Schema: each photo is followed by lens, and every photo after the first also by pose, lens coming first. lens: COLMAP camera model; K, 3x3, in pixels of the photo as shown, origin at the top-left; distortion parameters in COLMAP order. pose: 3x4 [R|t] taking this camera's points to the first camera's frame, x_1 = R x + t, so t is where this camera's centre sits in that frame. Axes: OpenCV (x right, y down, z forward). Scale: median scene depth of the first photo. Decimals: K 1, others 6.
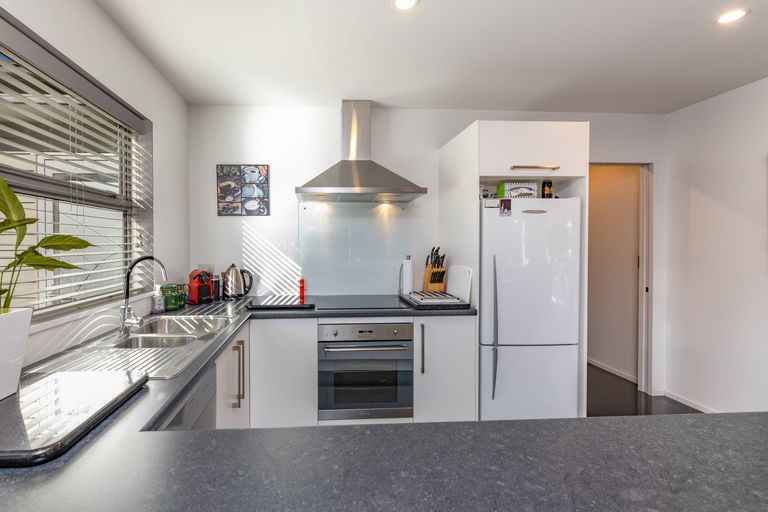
lens RADIAL K [[365.0, 0, 379.4], [0, 365.0, 252.9], [0, 0, 1]] dist [-0.011136, -0.000654]
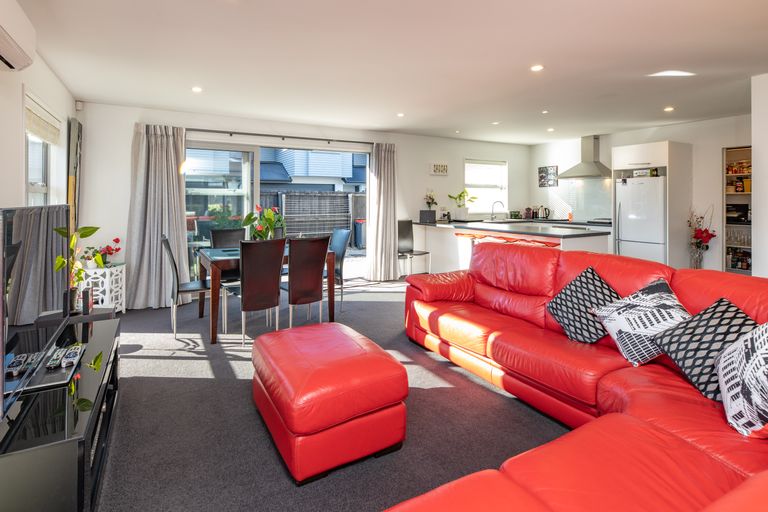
lens RADIAL K [[365.0, 0, 363.9], [0, 365.0, 202.2], [0, 0, 1]] dist [-0.011136, -0.000654]
pose [[0.409004, 0.007548, -0.912501, 1.440550], [-0.013749, 0.999903, 0.002109, 0.018985], [0.912429, 0.011683, 0.409069, -1.225453]]
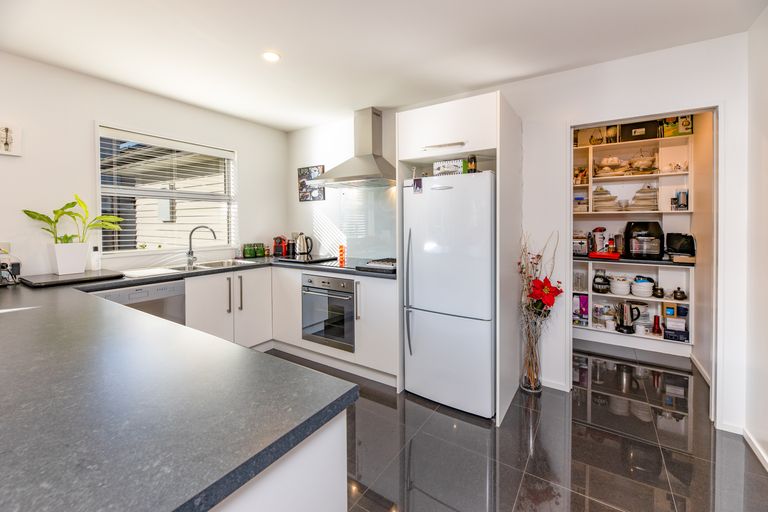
lens RADIAL K [[324.1, 0, 381.8], [0, 324.1, 225.4], [0, 0, 1]] dist [-0.001503, 0.000316]
pose [[0.802827, 0.006063, -0.596181, 0.668687], [-0.009142, 0.999956, -0.002140, -0.000333], [0.596141, 0.007168, 0.802847, 0.103845]]
